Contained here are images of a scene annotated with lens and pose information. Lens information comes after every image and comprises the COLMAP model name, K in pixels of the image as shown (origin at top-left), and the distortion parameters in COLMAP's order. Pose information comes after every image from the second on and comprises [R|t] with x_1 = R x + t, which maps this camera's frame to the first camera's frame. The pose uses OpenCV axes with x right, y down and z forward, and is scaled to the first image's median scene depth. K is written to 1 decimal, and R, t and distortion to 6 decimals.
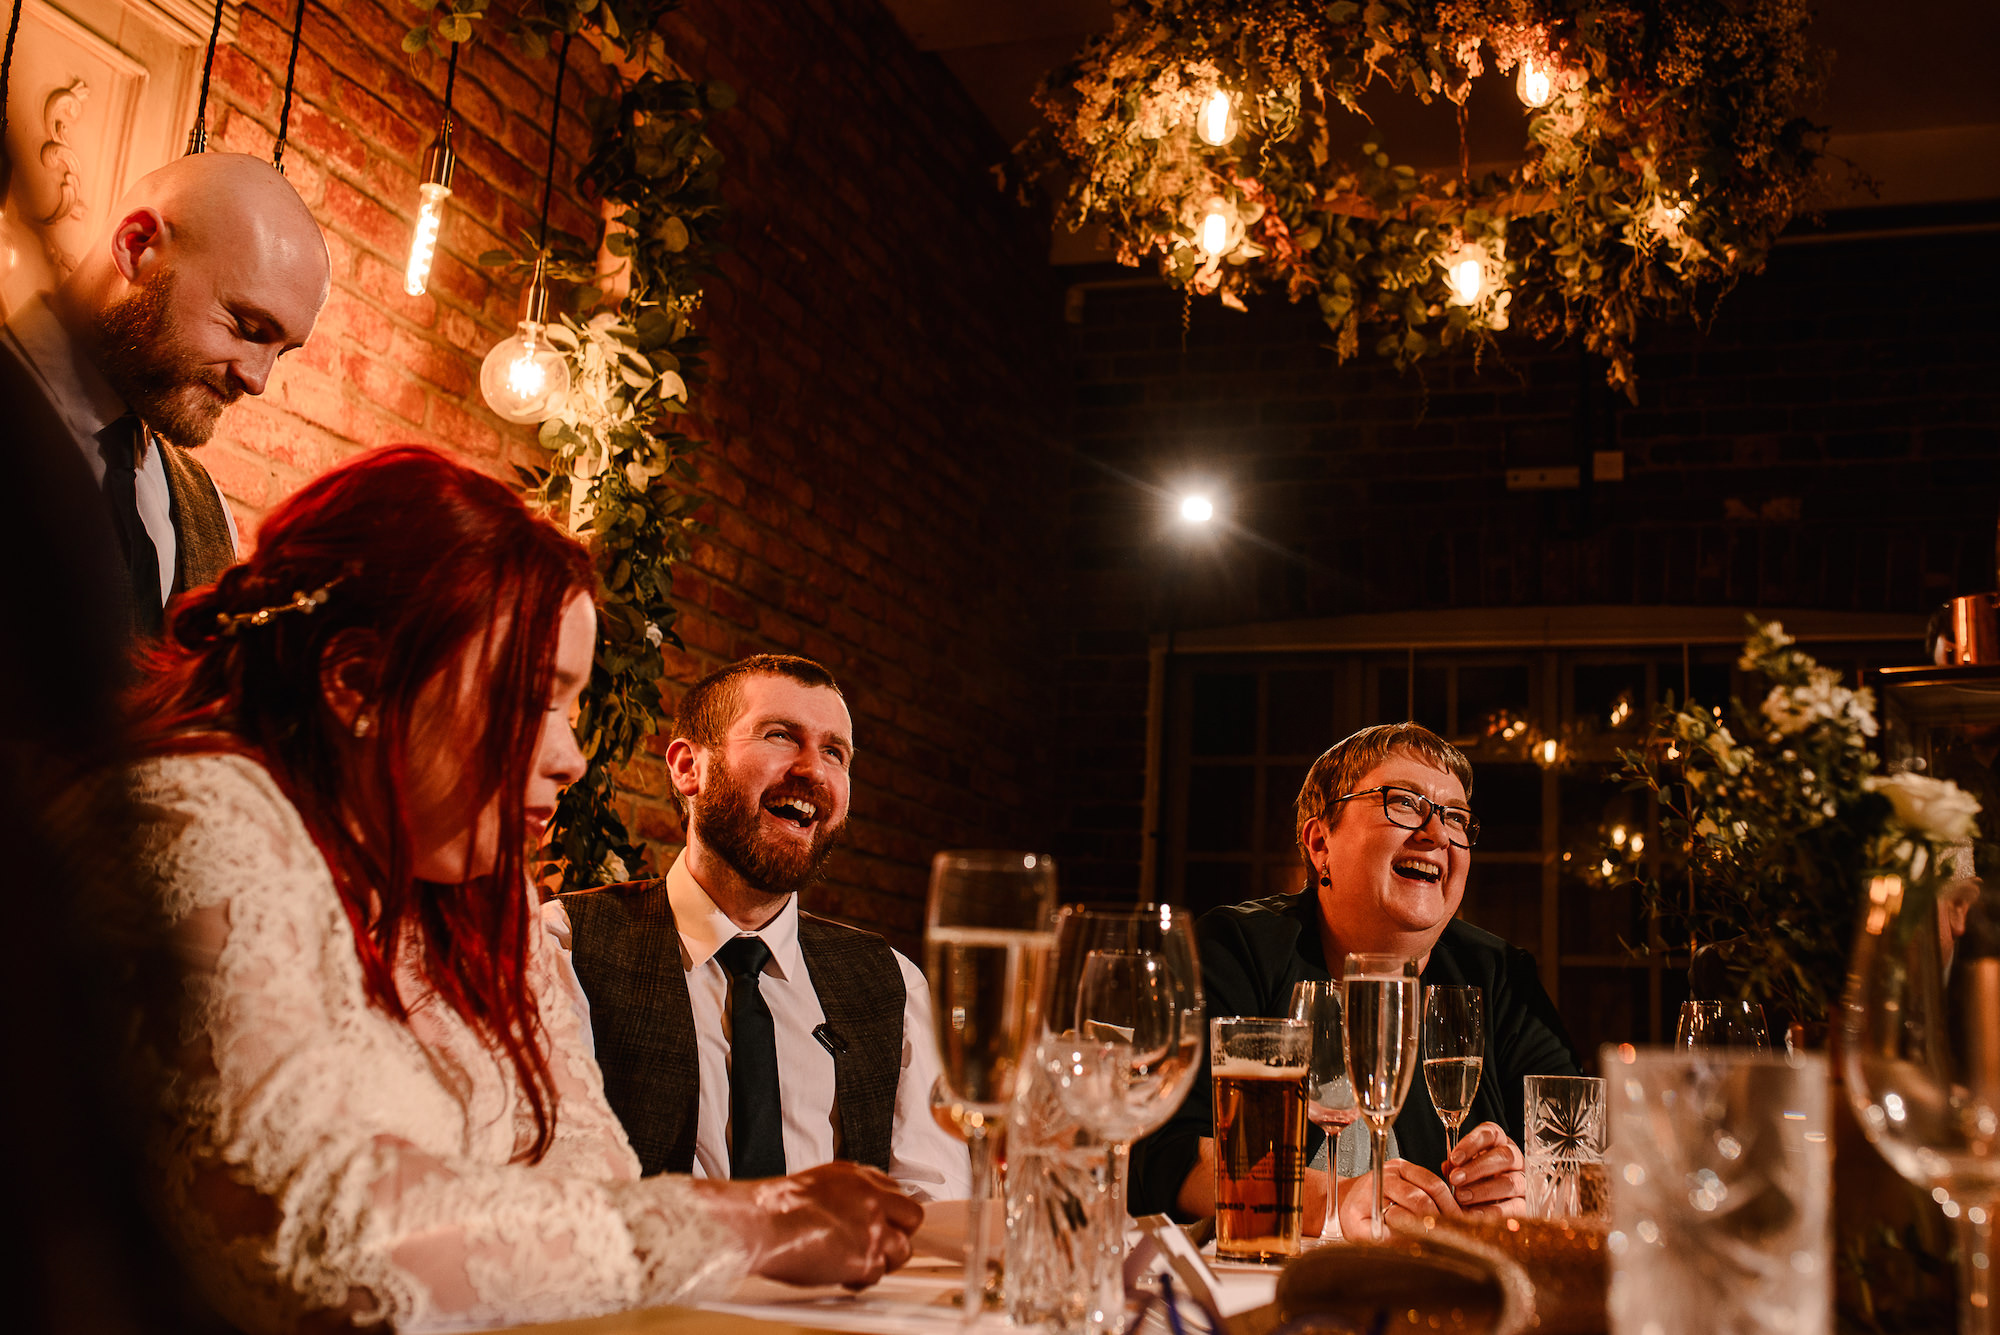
lens RADIAL K [[2095.1, 0, 1053.4], [0, 2095.1, 591.9], [0, 0, 1]] dist [-0.018624, 0.000000]
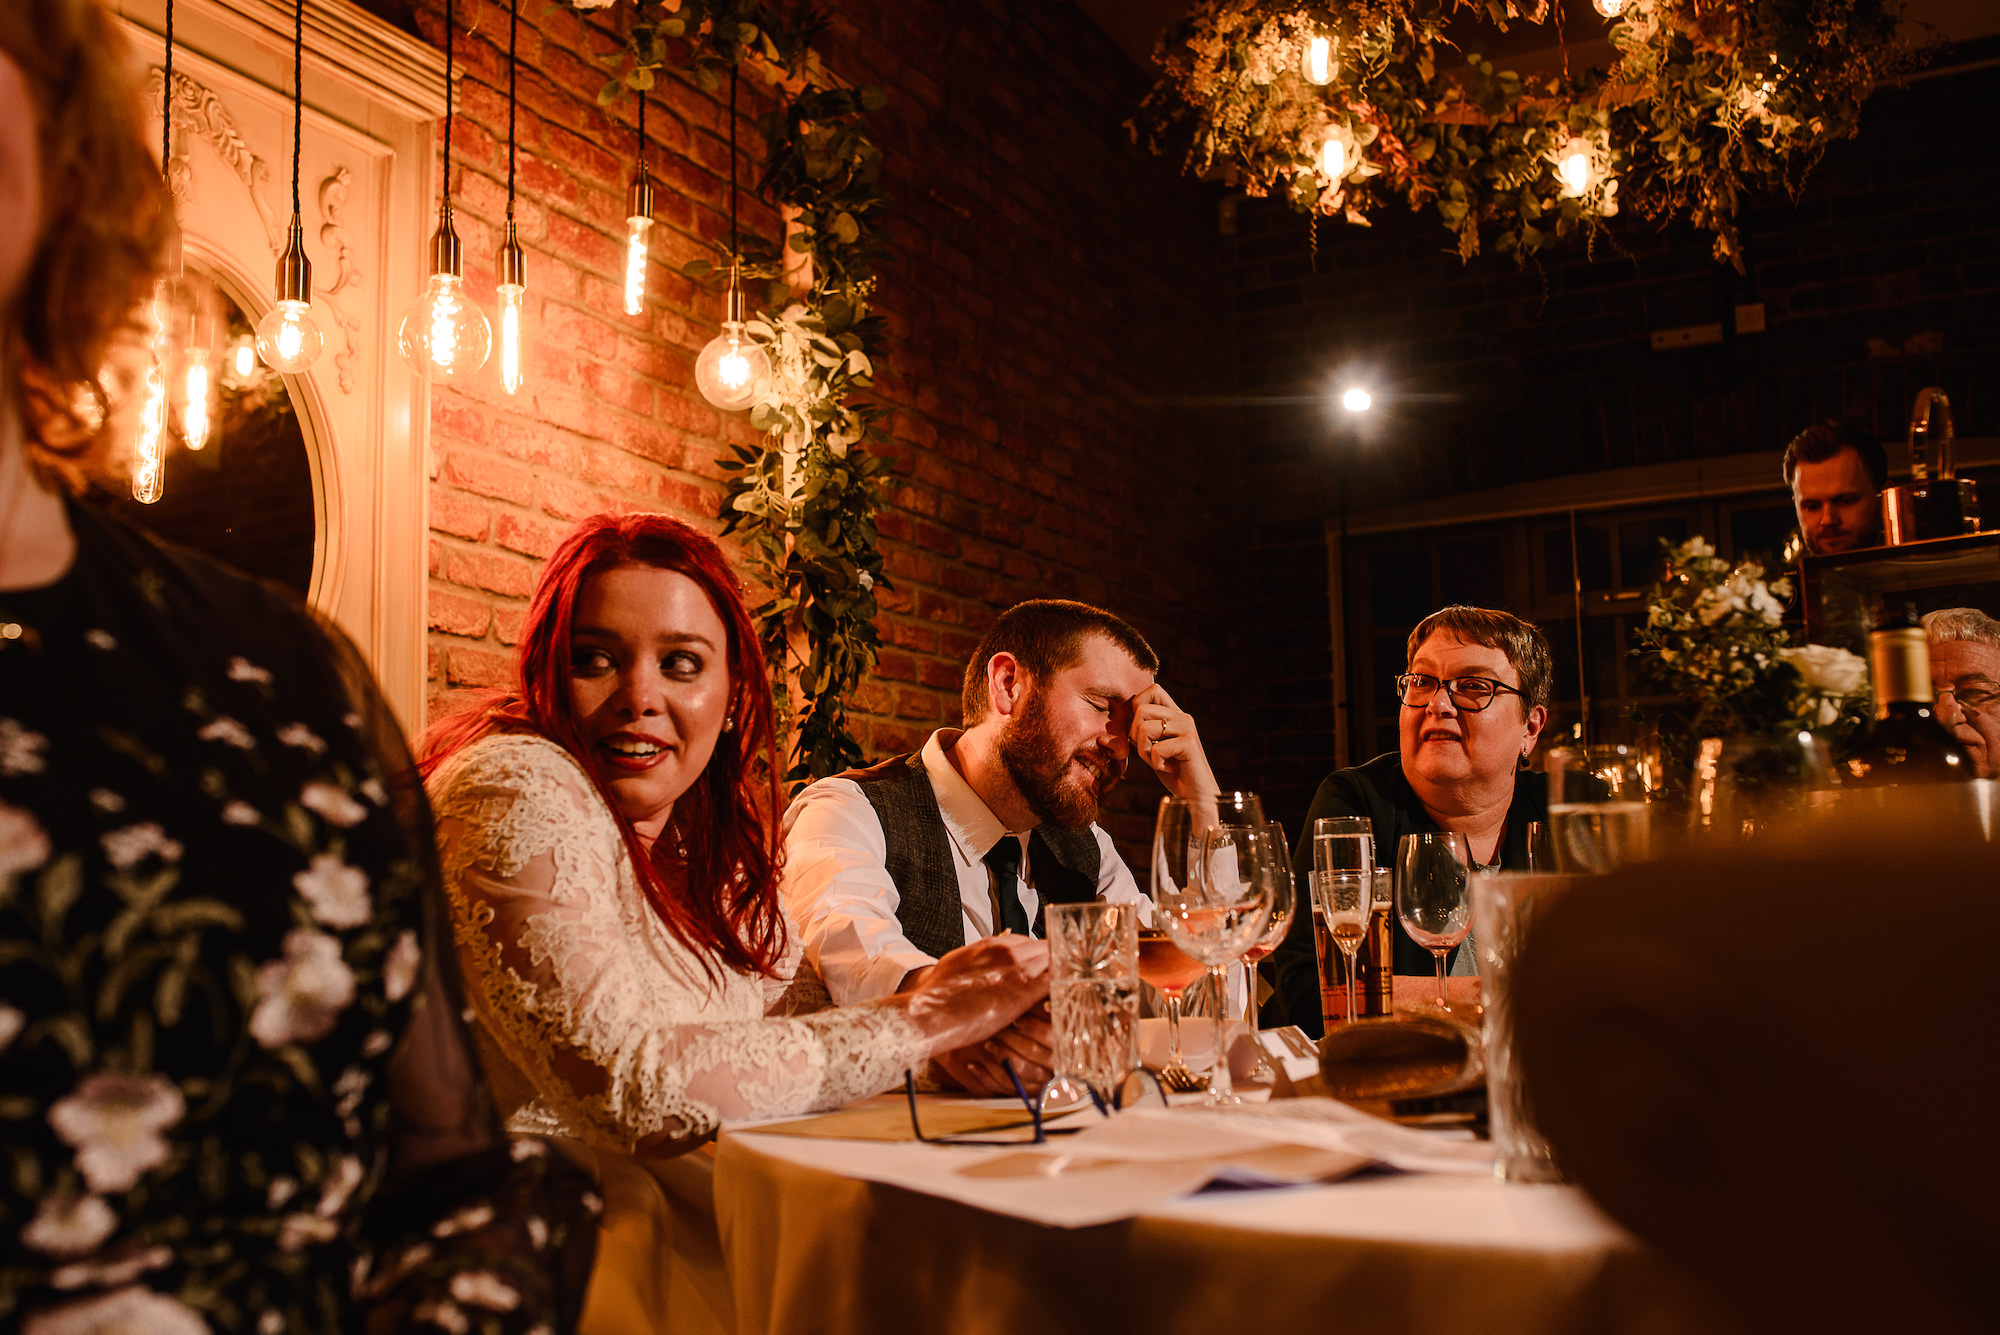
lens RADIAL K [[2095.1, 0, 996.8], [0, 2095.1, 669.7], [0, 0, 1]] dist [-0.018624, 0.000000]
pose [[0.986044, -0.088248, -0.141171, 0.037503], [0.101441, 0.990839, 0.089150, -0.024648], [0.132010, -0.102227, 0.985963, -0.130497]]
